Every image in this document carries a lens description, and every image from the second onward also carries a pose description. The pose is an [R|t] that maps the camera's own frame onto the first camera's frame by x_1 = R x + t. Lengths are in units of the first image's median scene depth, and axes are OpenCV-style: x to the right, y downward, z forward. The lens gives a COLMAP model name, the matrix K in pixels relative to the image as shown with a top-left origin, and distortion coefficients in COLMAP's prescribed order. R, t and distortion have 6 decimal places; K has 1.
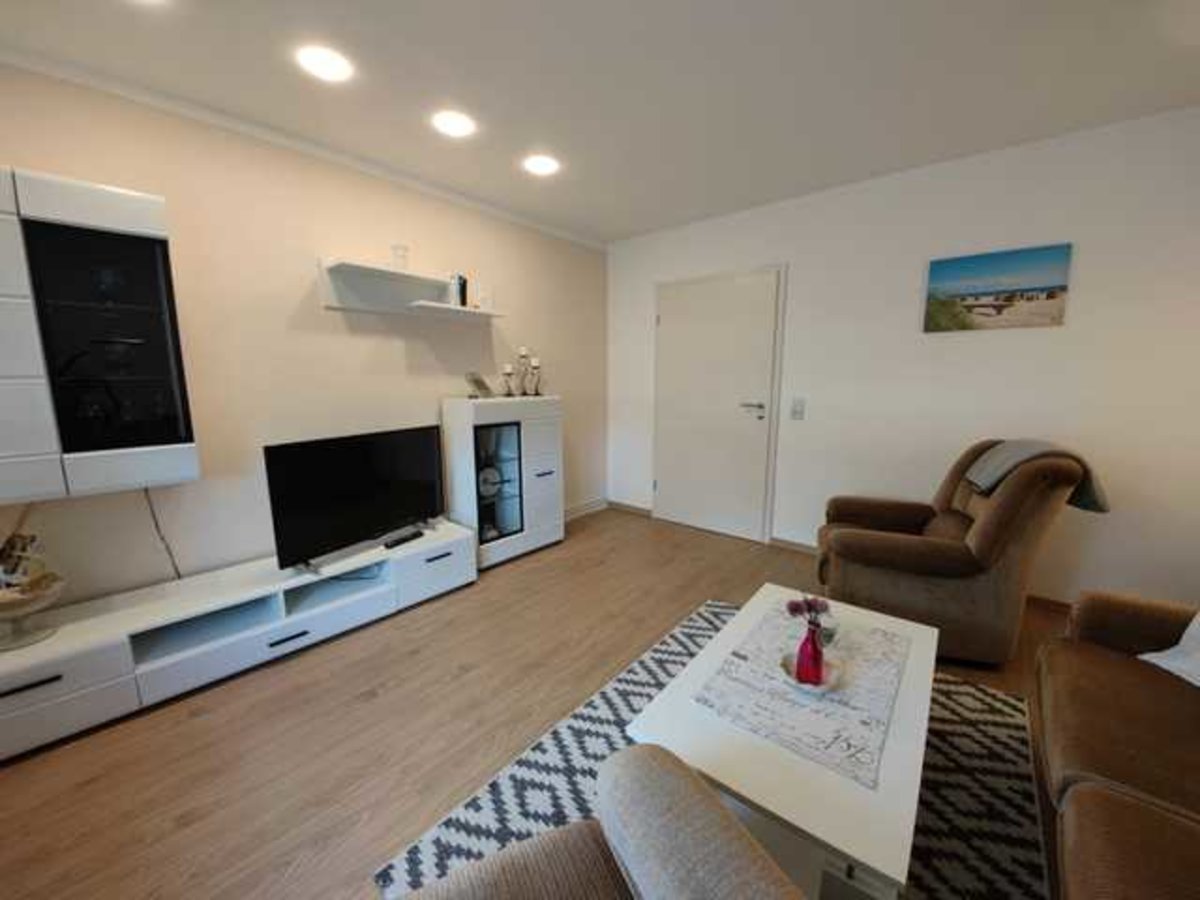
lens RADIAL K [[442.7, 0, 597.4], [0, 442.7, 449.5], [0, 0, 1]] dist [-0.027813, -0.000236]
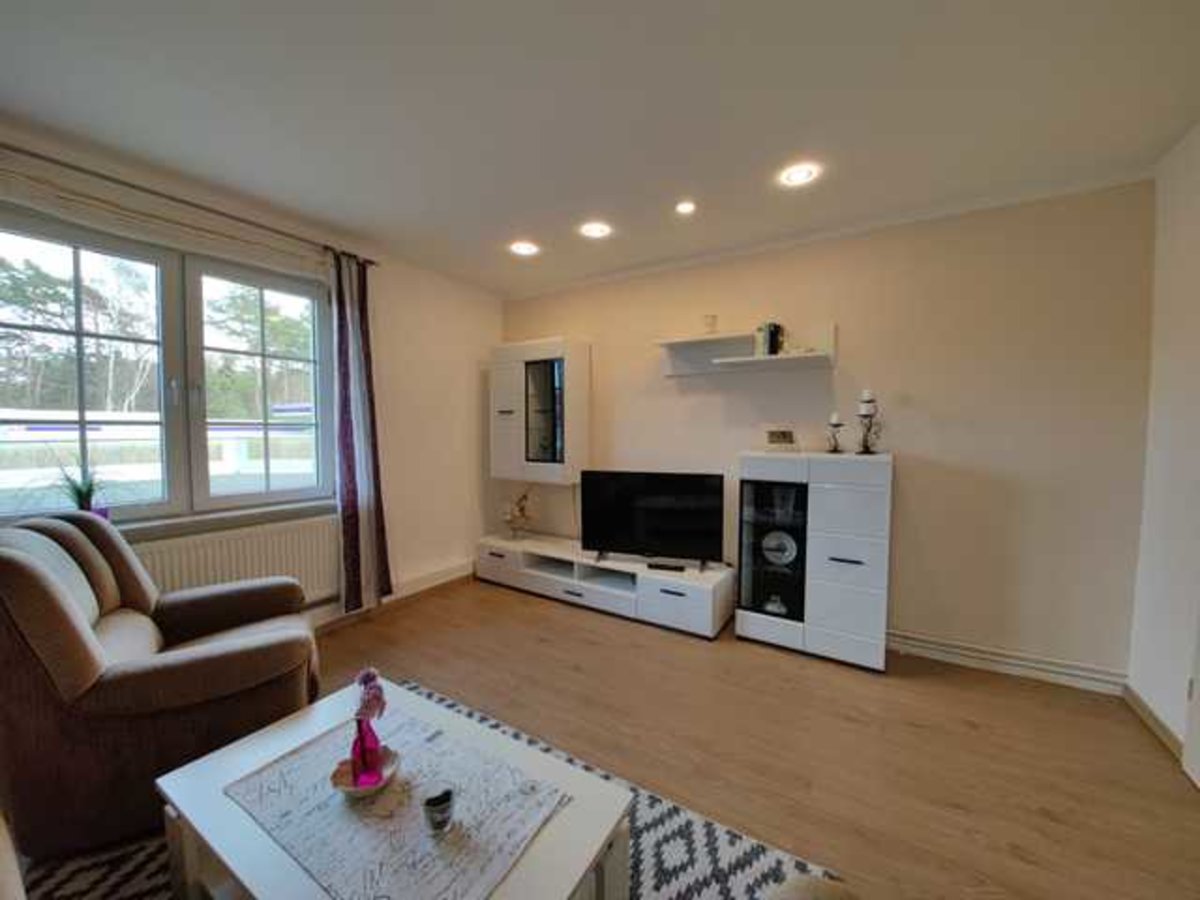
lens RADIAL K [[442.7, 0, 597.4], [0, 442.7, 449.5], [0, 0, 1]] dist [-0.027813, -0.000236]
pose [[0.147316, 0.047478, -0.987949, 0.679884], [-0.153541, 0.987837, 0.024578, -0.104676], [0.977099, 0.148070, 0.152814, 0.606632]]
